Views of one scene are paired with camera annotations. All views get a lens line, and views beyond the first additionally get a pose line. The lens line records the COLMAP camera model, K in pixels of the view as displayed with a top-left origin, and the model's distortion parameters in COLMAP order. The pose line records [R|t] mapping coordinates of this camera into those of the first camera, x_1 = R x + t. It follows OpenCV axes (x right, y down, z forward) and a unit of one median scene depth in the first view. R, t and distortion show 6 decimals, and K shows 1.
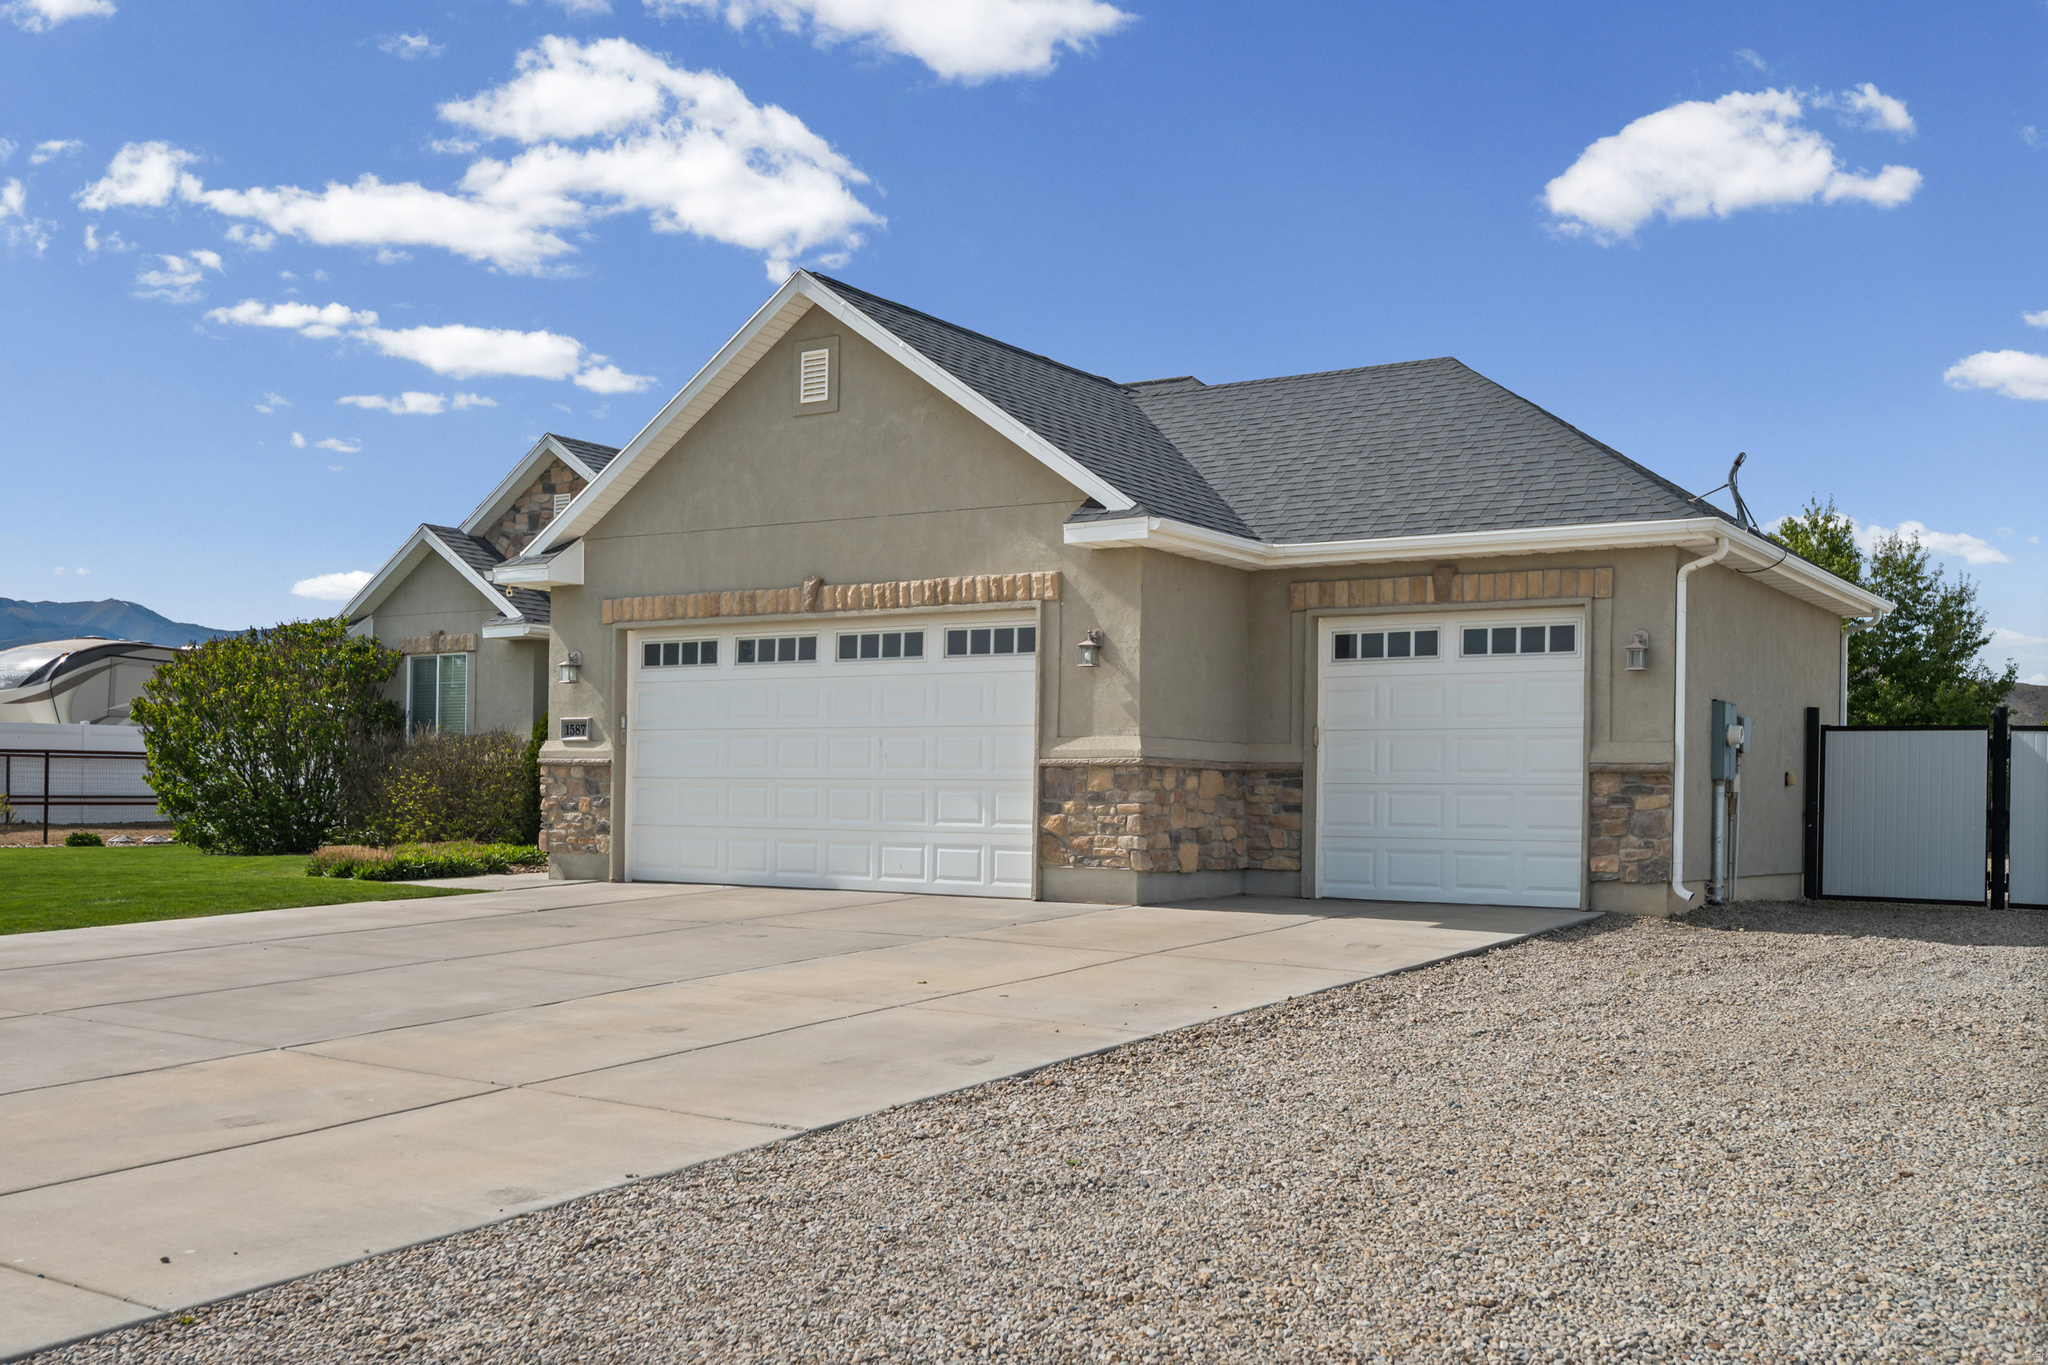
lens RADIAL K [[2079.2, 0, 1029.0], [0, 2079.2, 792.4], [0, 0, 1]] dist [-0.006716, -0.004996]
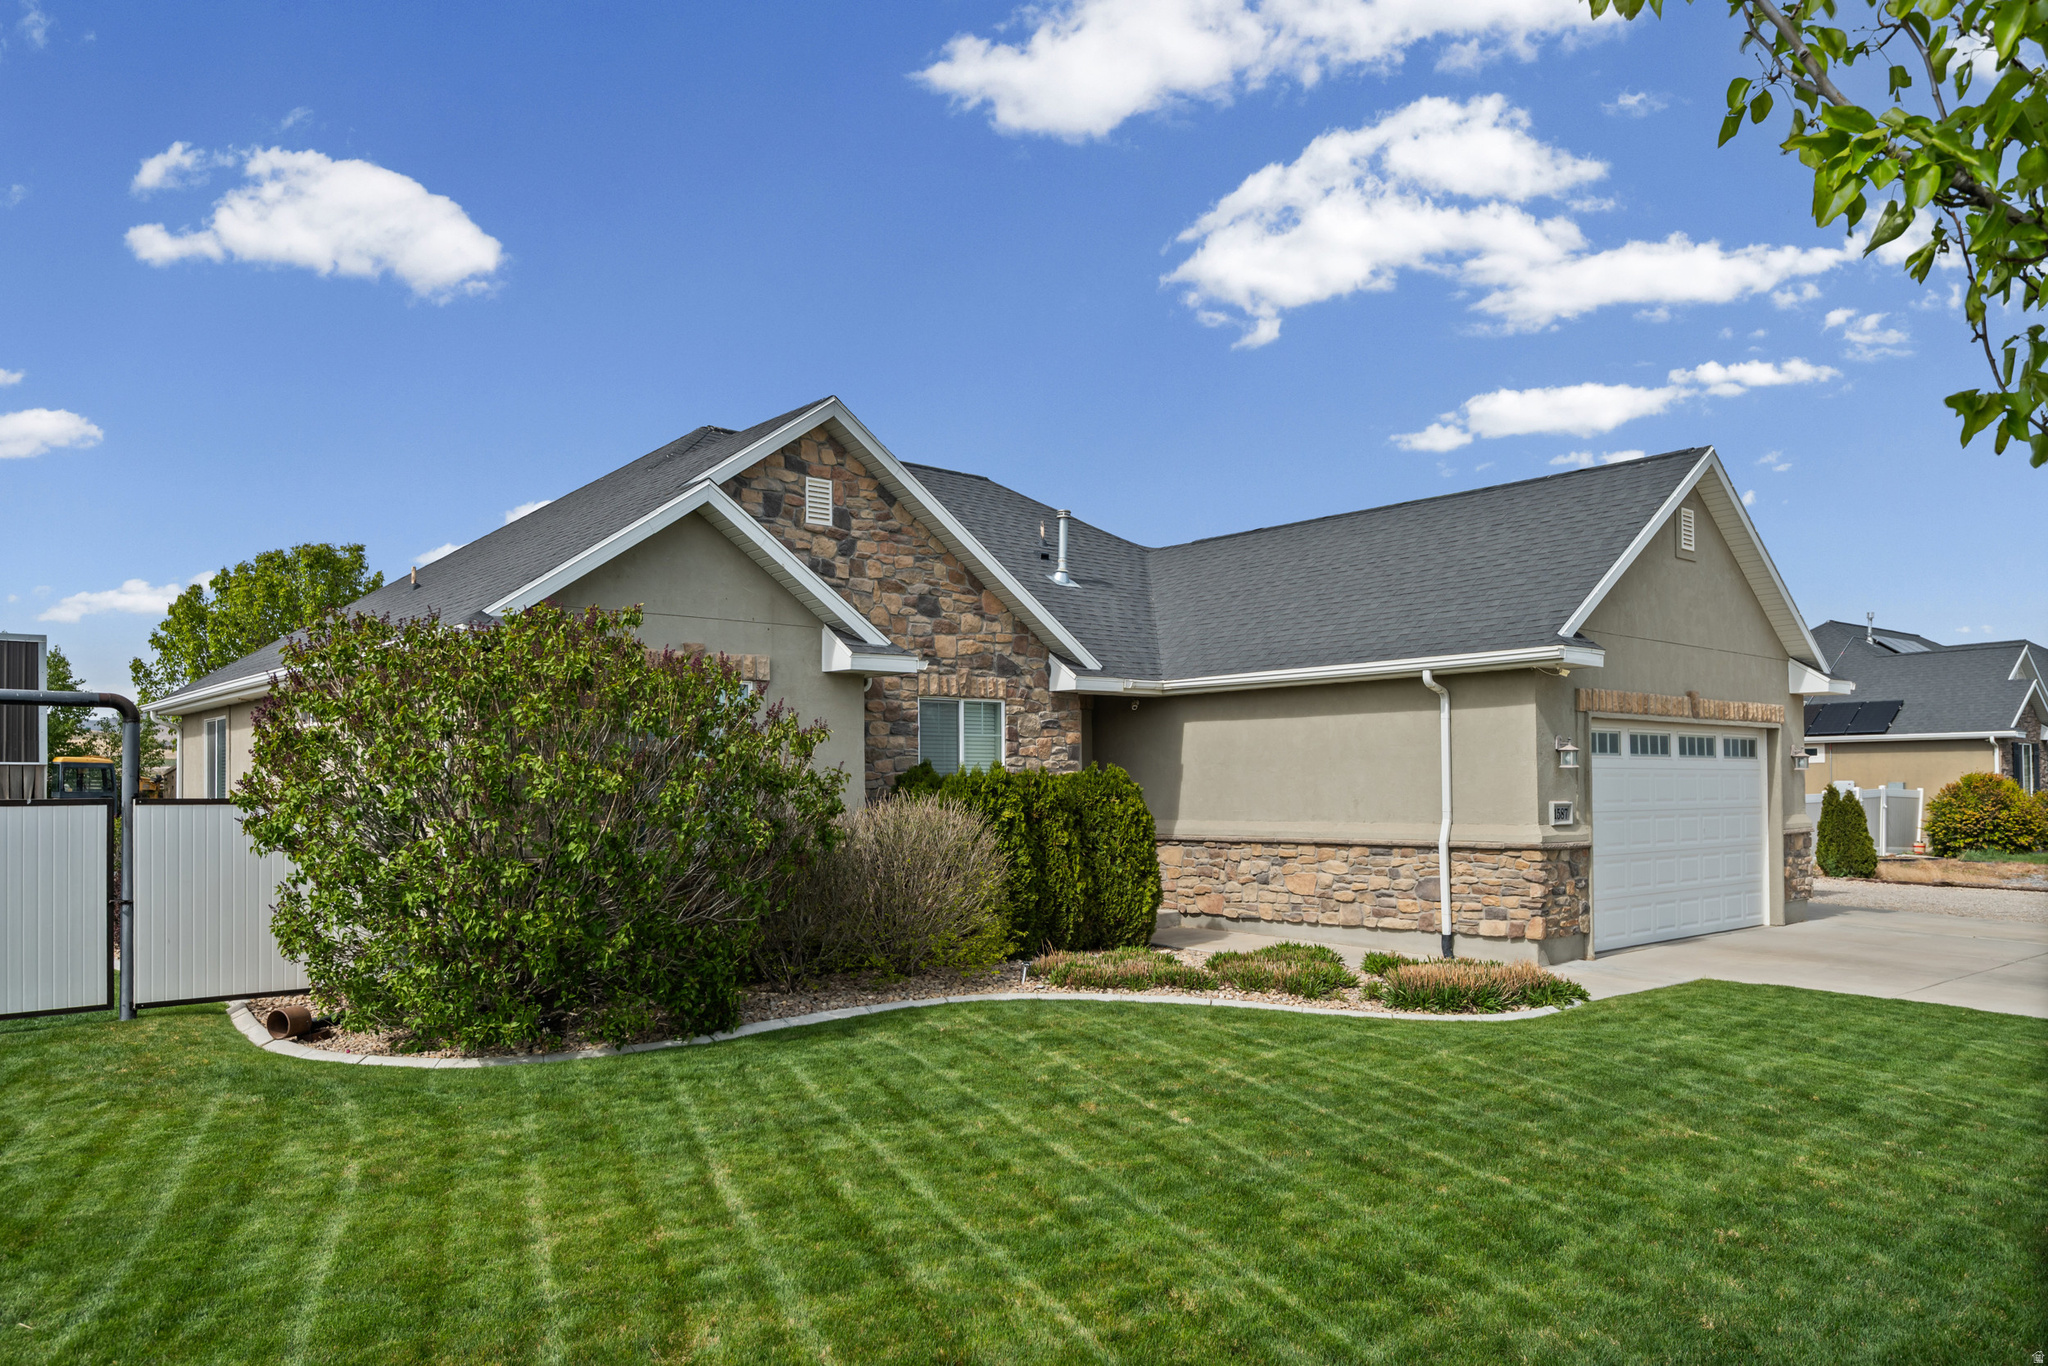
lens RADIAL K [[1418.3, 0, 1029.0], [0, 1418.3, 766.6], [0, 0, 1]] dist [-0.005302, -0.001157]
pose [[0.246660, -0.000156, 0.969102, -1.077899], [0.002367, 0.999997, -0.000442, -0.060745], [-0.969099, 0.002403, 0.246659, 1.232514]]
